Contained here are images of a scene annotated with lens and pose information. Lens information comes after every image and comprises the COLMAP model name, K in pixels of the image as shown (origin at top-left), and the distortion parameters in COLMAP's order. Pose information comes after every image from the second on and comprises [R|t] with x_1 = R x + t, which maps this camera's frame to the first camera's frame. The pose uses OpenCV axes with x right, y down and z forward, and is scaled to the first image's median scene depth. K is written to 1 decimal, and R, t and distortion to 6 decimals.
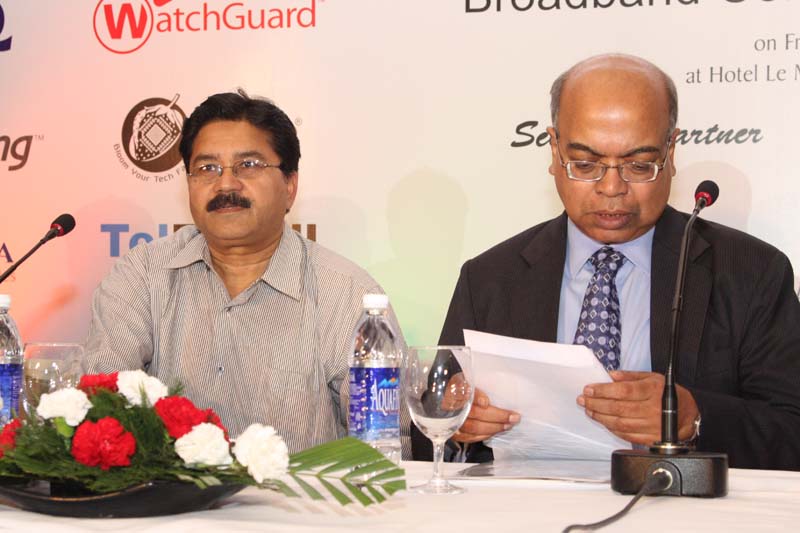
lens RADIAL K [[1912.8, 0, 400.0], [0, 1912.8, 266.9], [0, 0, 1]] dist [0.463984, 0.000000]
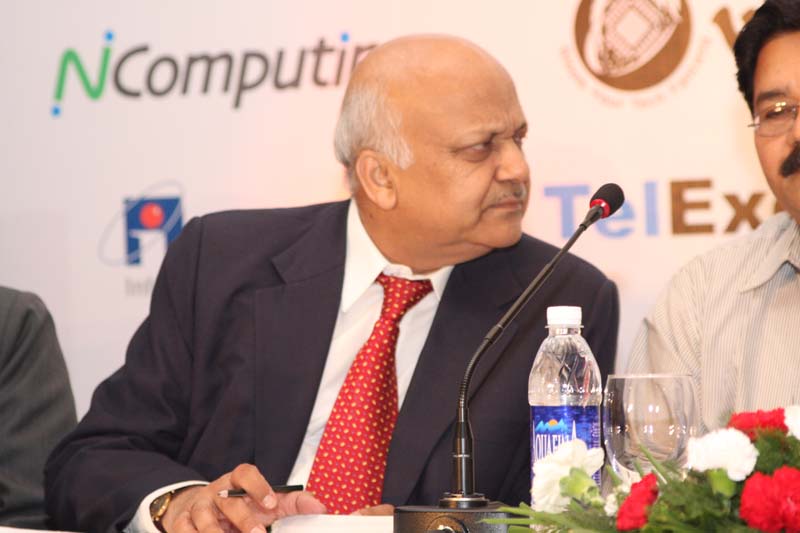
lens RADIAL K [[3698.9, 0, 400.1], [0, 3698.9, 266.5], [0, 0, 1]] dist [1.262845, 0.000000]
pose [[0.986319, -0.045432, -0.158464, -0.063222], [0.046465, 0.998916, 0.002814, -0.008583], [0.158164, -0.010138, 0.987361, -0.405713]]
